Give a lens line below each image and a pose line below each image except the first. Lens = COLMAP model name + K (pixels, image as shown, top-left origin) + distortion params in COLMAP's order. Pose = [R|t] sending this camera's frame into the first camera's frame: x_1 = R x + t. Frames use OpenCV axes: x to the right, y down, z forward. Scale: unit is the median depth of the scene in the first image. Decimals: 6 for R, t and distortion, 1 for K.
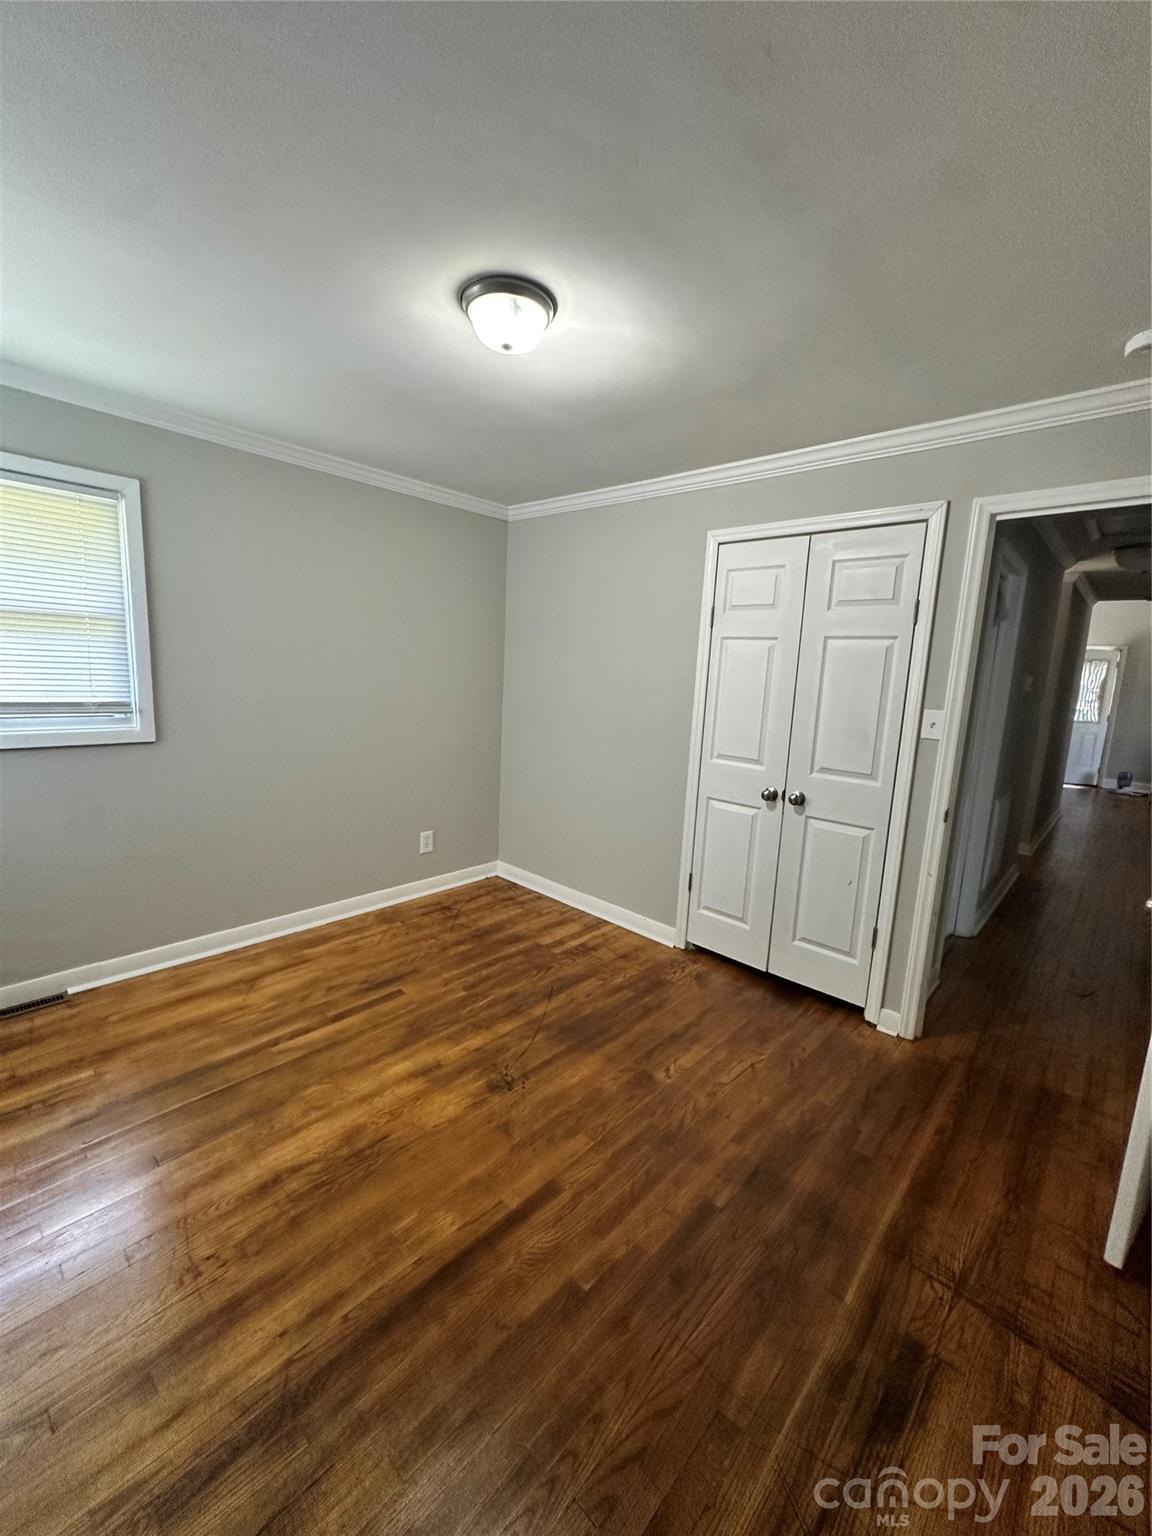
lens RADIAL K [[614.4, 0, 575.8], [0, 614.4, 770.1], [0, 0, 1]] dist [0.001908, 0.000349]
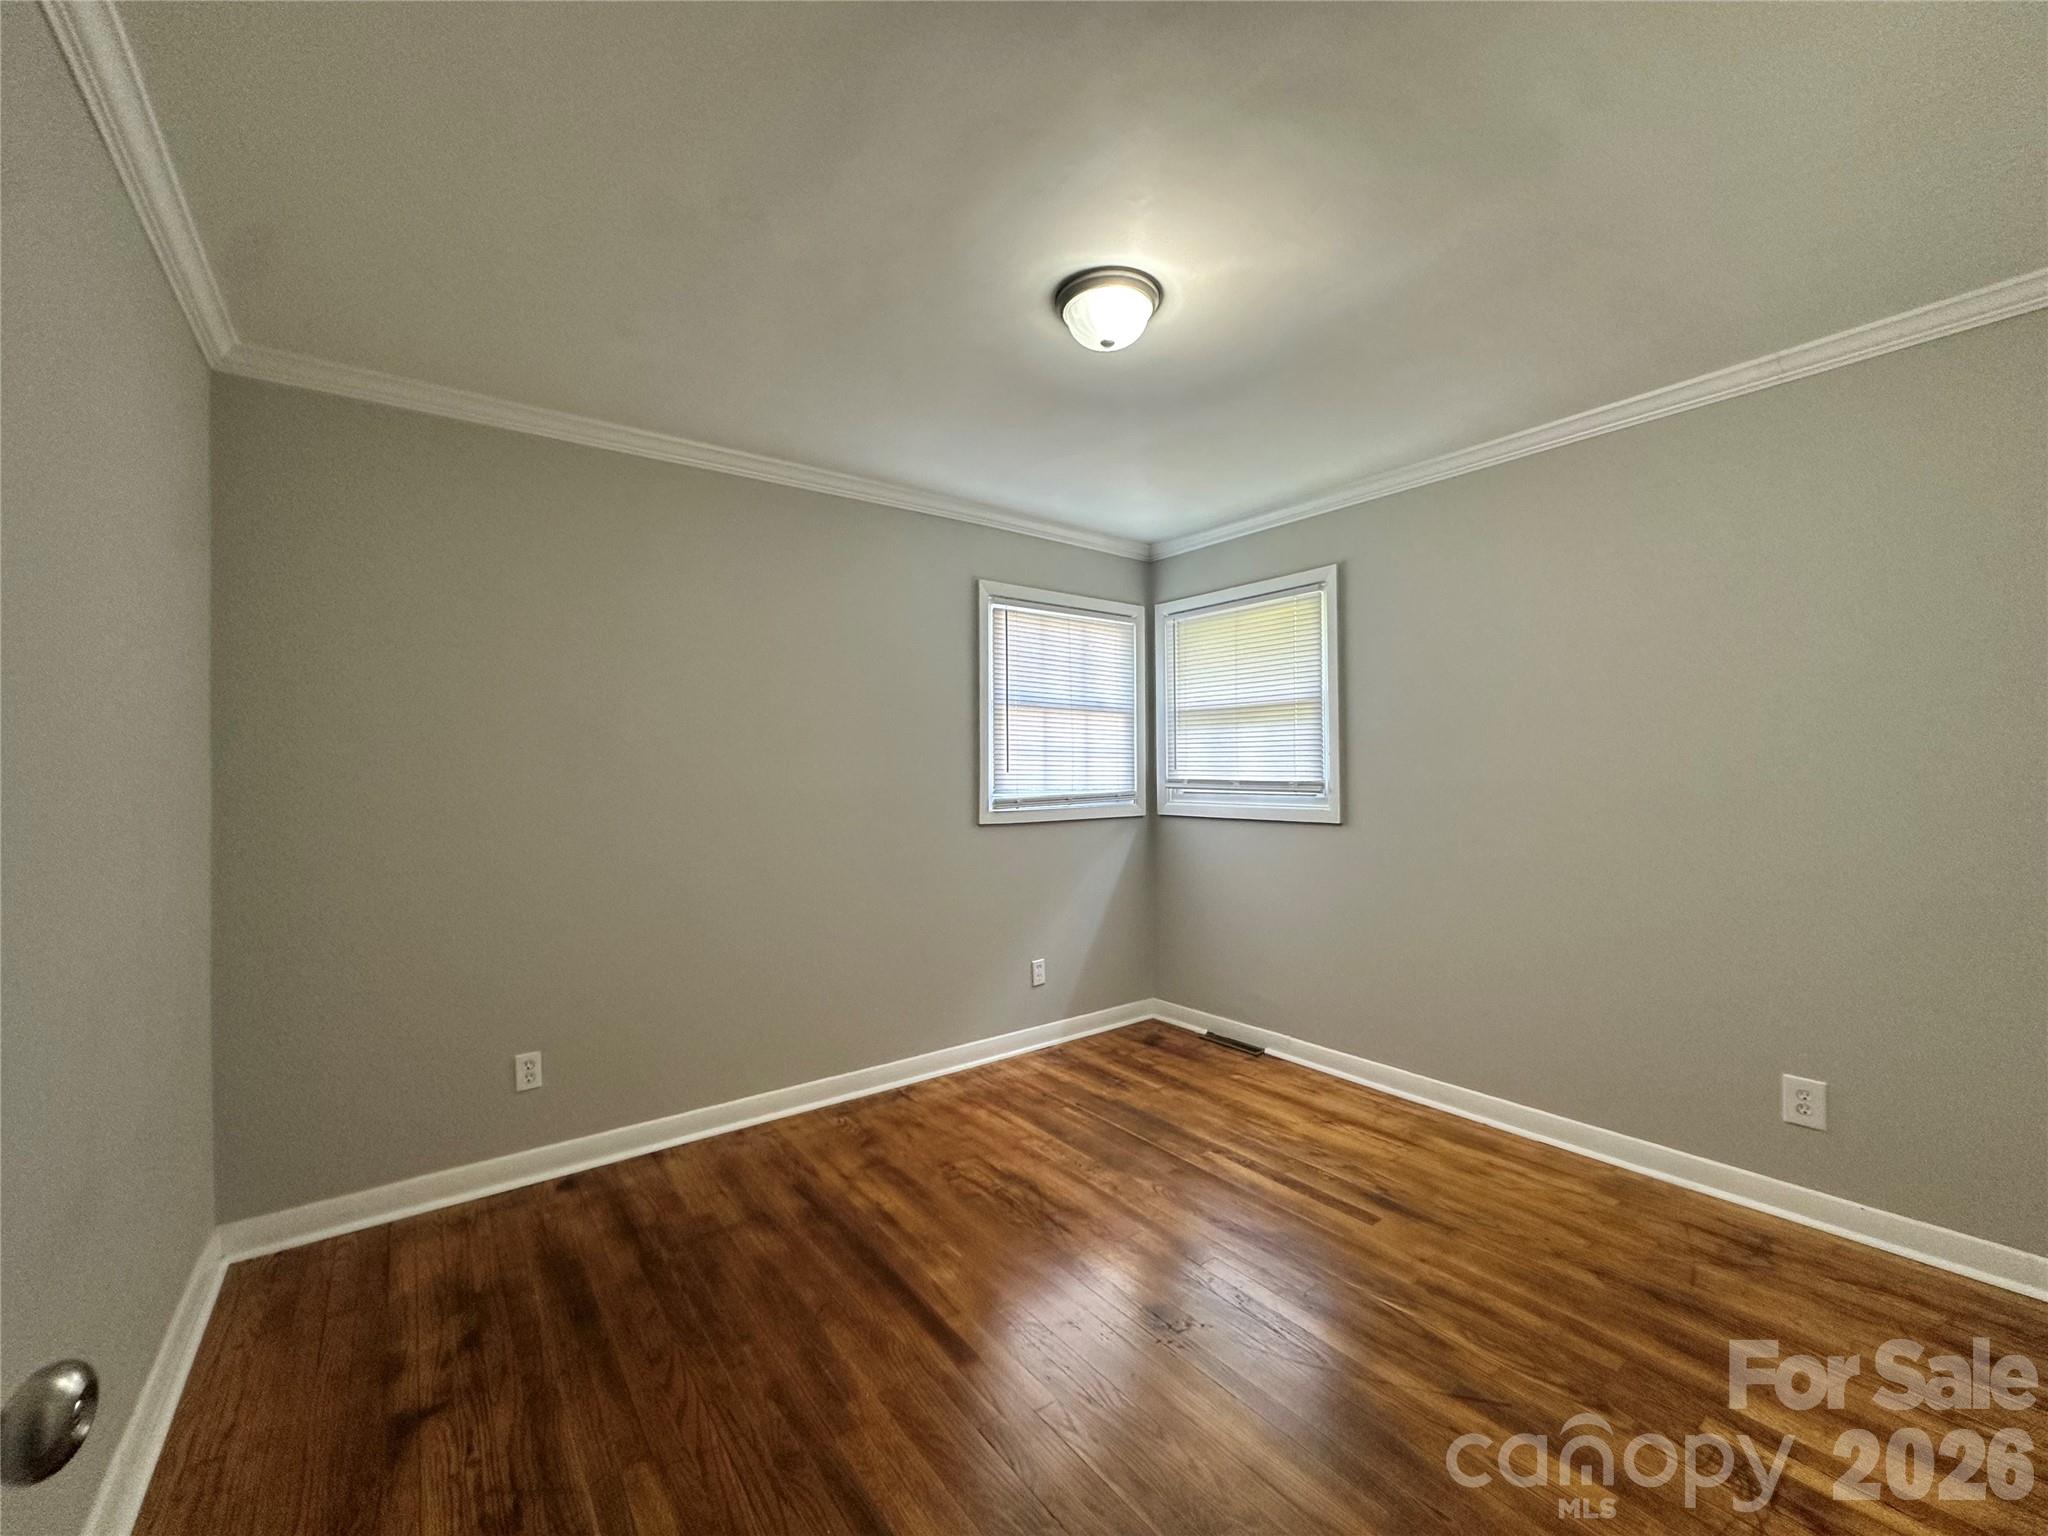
lens RADIAL K [[819.1, 0, 1024.5], [0, 819.1, 769.3], [0, 0, 1]] dist [0.001908, 0.000349]
pose [[-0.174164, -0.048197, -0.983537, 0.658919], [-0.158119, 0.987210, -0.020377, -0.027116], [0.971939, 0.151967, -0.179557, 0.755132]]
